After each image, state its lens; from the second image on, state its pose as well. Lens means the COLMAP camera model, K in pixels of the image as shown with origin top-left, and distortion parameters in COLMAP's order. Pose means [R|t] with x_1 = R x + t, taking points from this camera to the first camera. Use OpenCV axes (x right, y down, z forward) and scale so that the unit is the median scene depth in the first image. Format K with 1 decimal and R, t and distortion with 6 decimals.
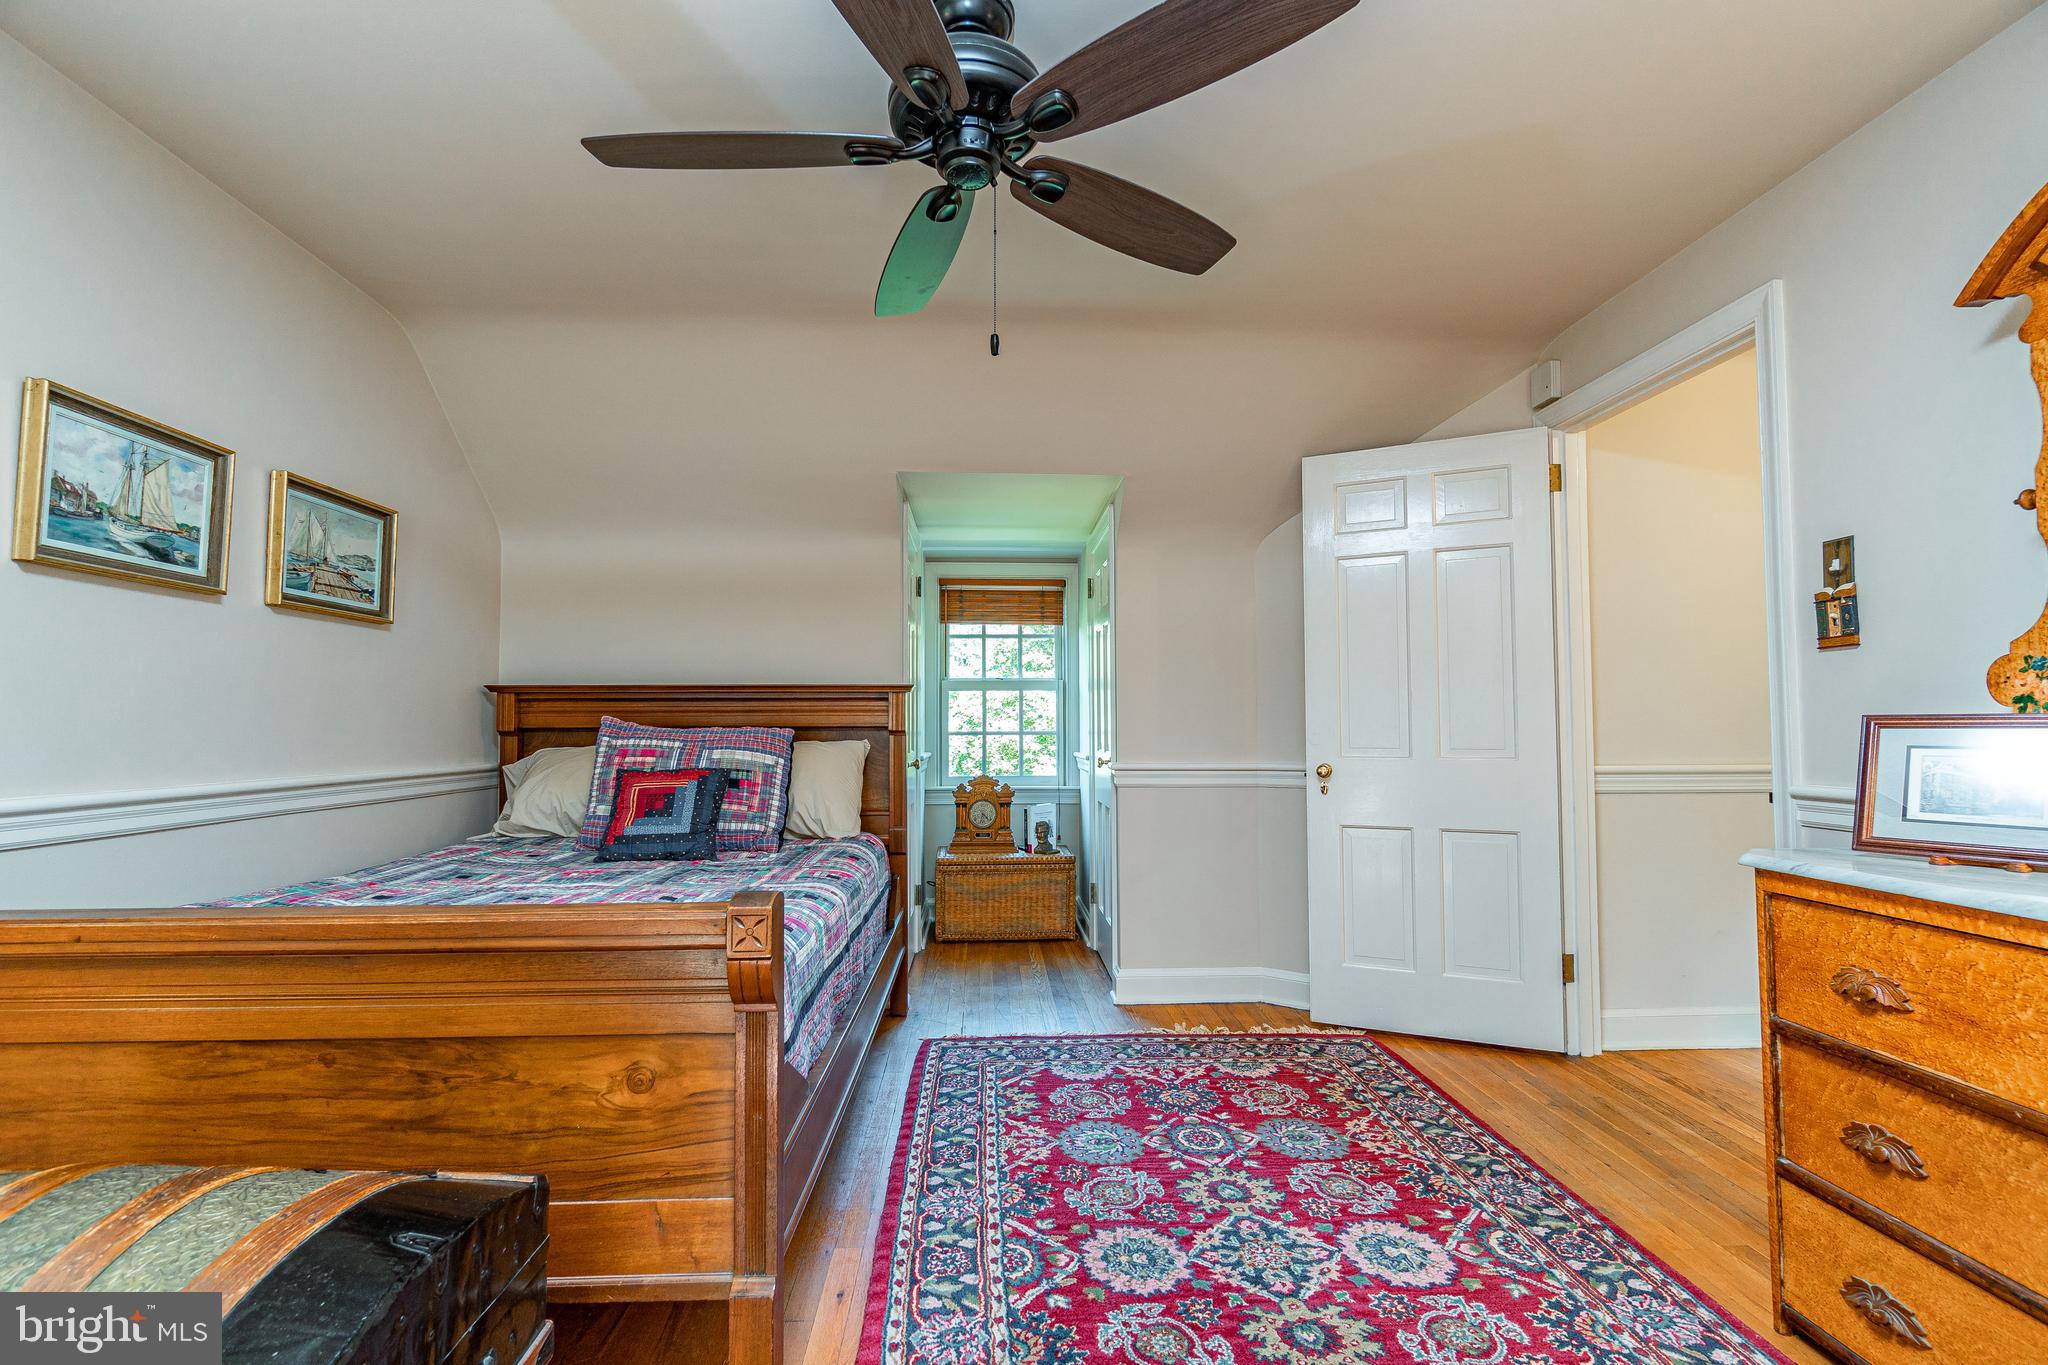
lens RADIAL K [[898.5, 0, 1016.3], [0, 898.5, 695.3], [0, 0, 1]] dist [-0.001712, -0.000082]
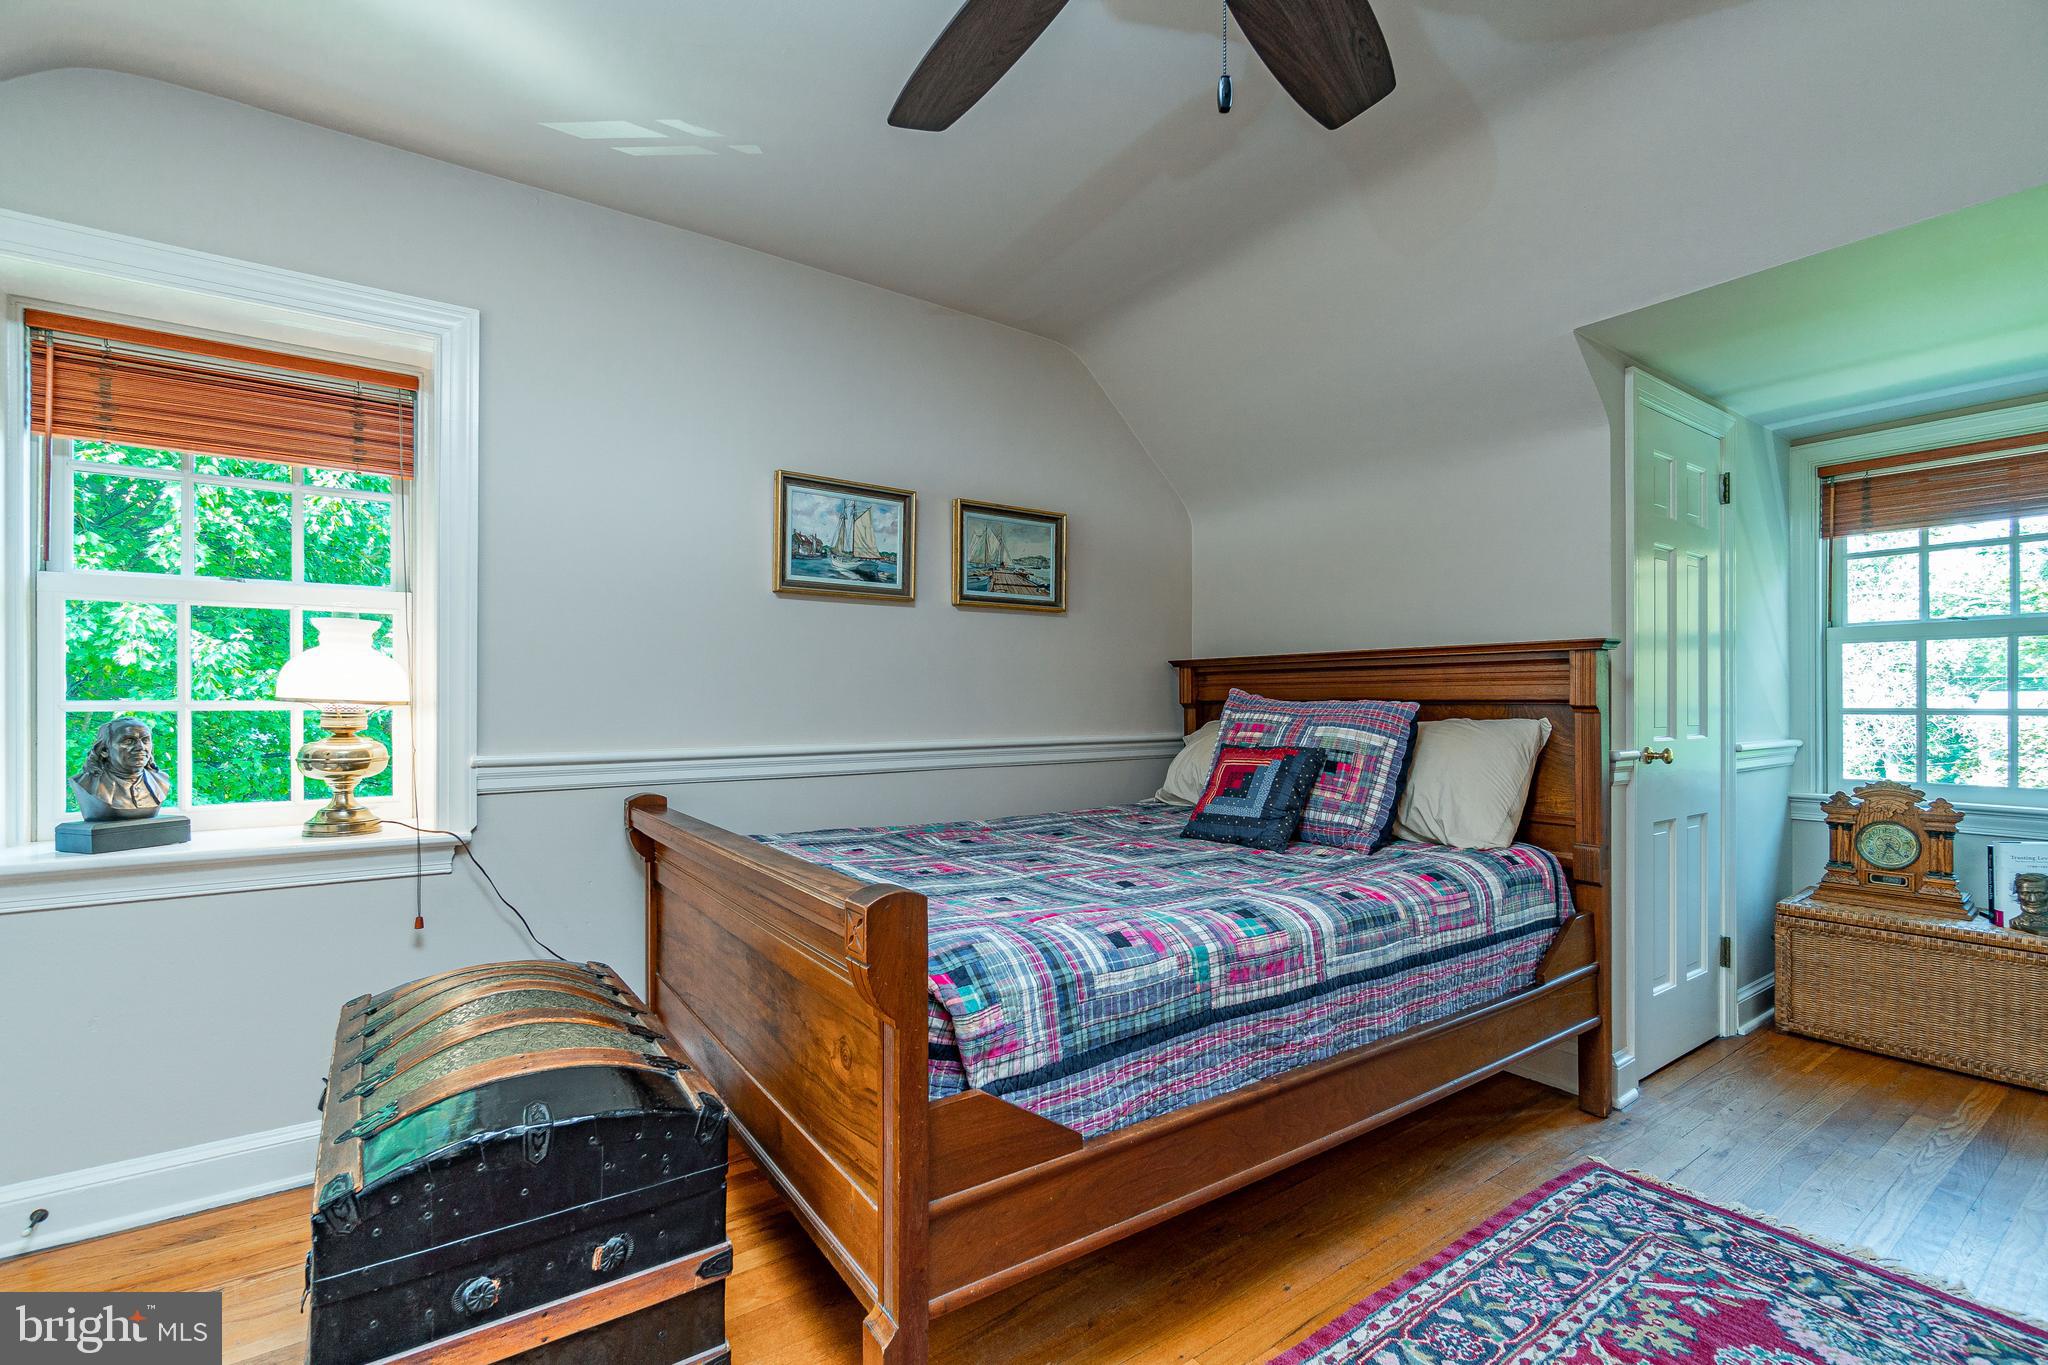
lens RADIAL K [[893.3, 0, 1017.7], [0, 893.3, 707.8], [0, 0, 1]] dist [-0.000475, -0.000183]
pose [[0.541589, 0.008714, -0.840598, 0.314883], [0.028285, 0.999191, 0.028582, 0.013231], [0.840167, -0.039256, 0.540905, 0.395405]]
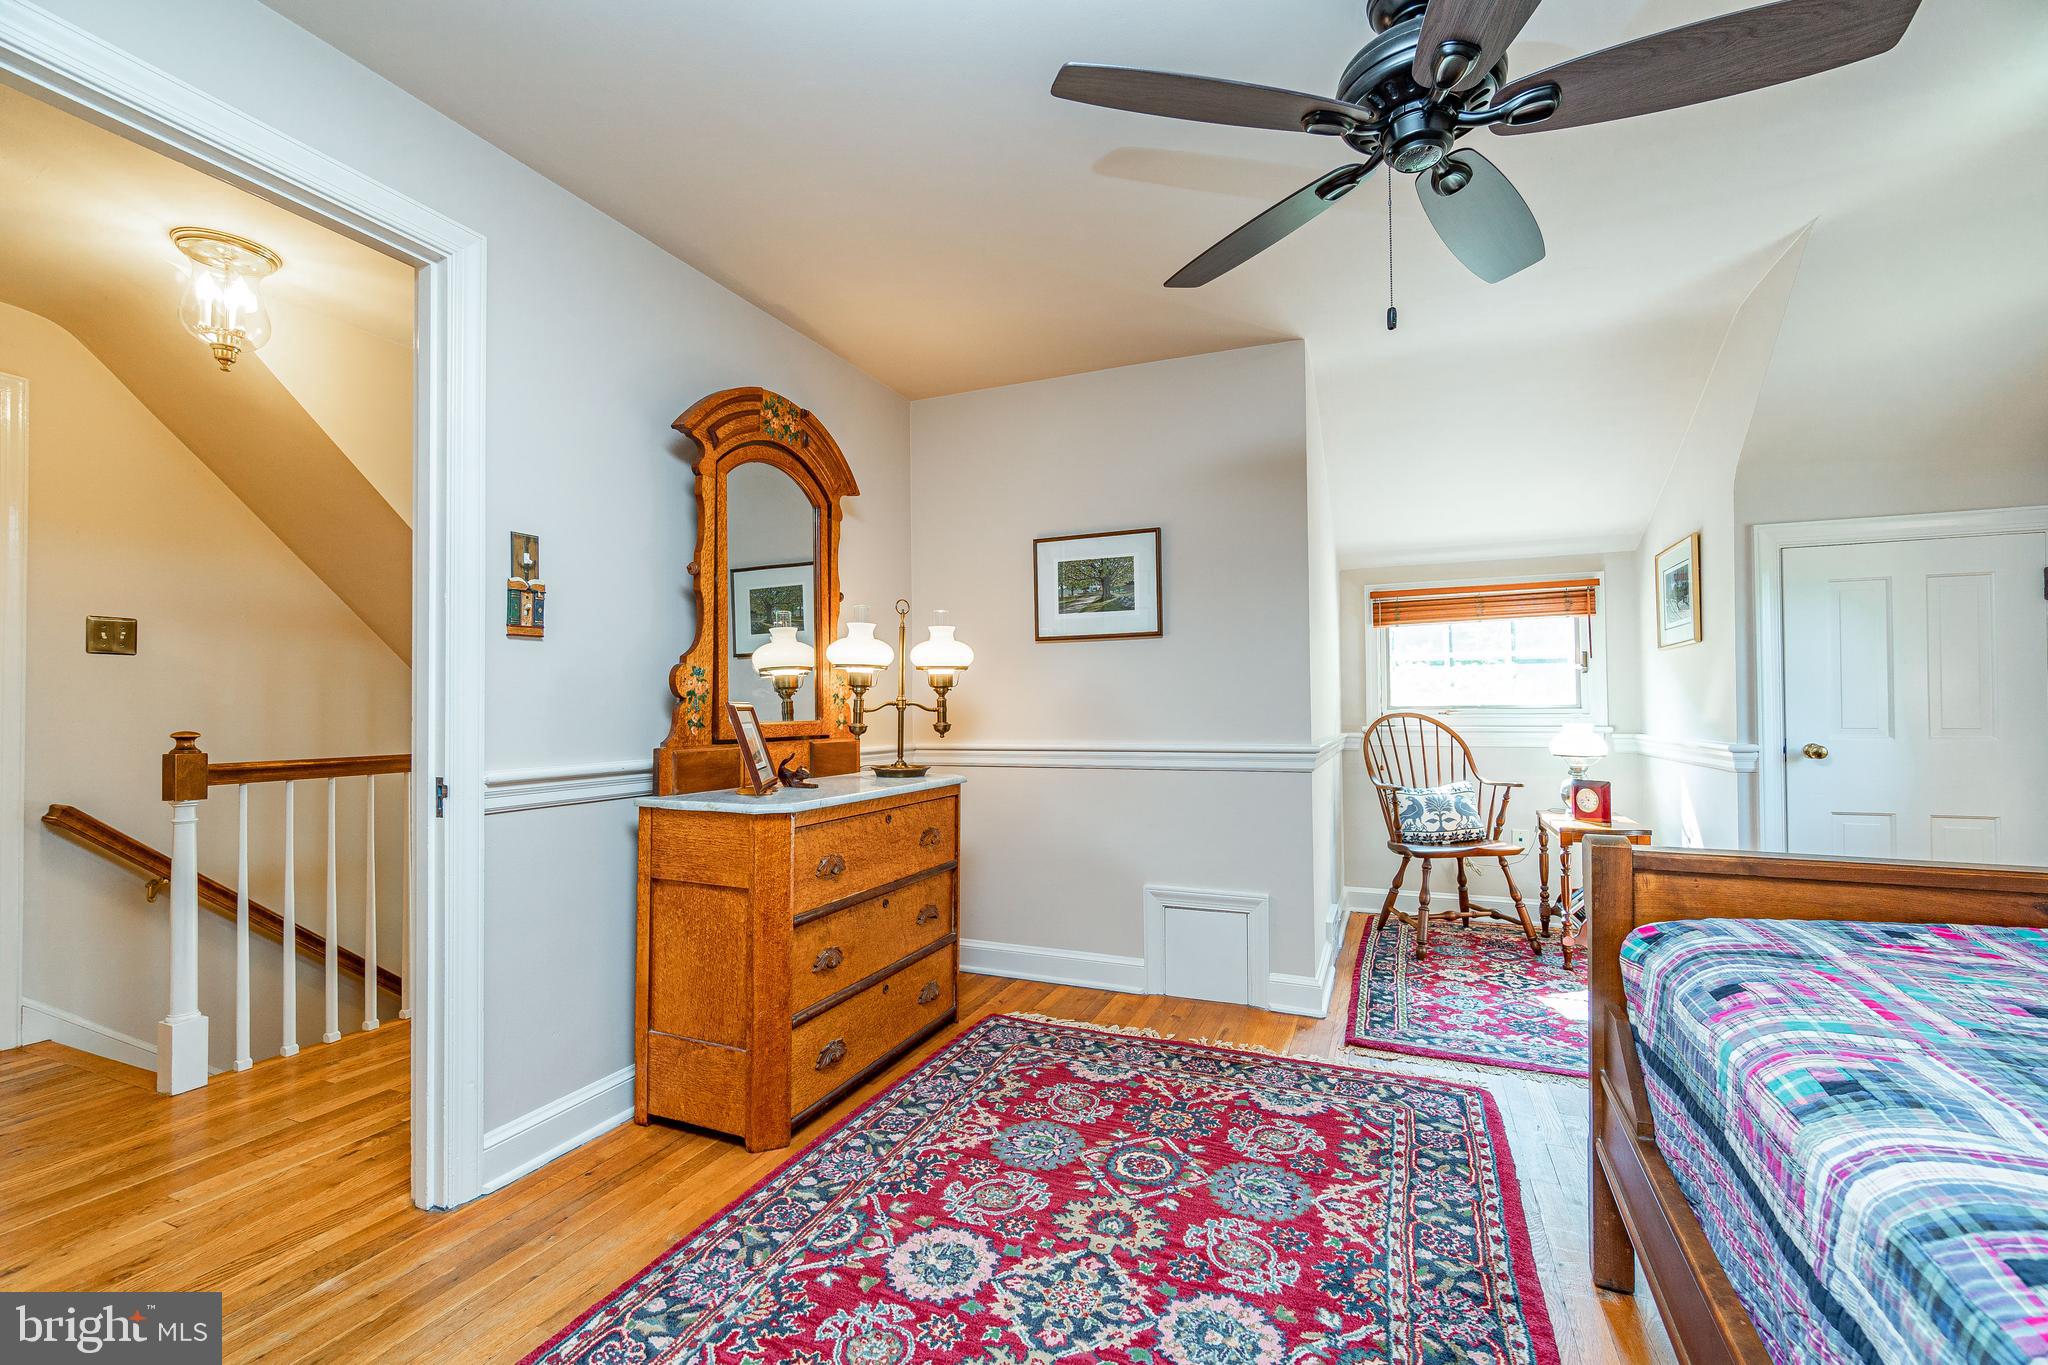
lens RADIAL K [[882.6, 0, 1020.7], [0, 882.6, 693.9], [0, 0, 1]] dist [-0.002708, 0.001015]
pose [[-0.902745, 0.013228, 0.429973, -0.051101], [-0.008293, 0.998806, -0.048141, 0.053796], [-0.430097, -0.047025, -0.901557, 1.523021]]
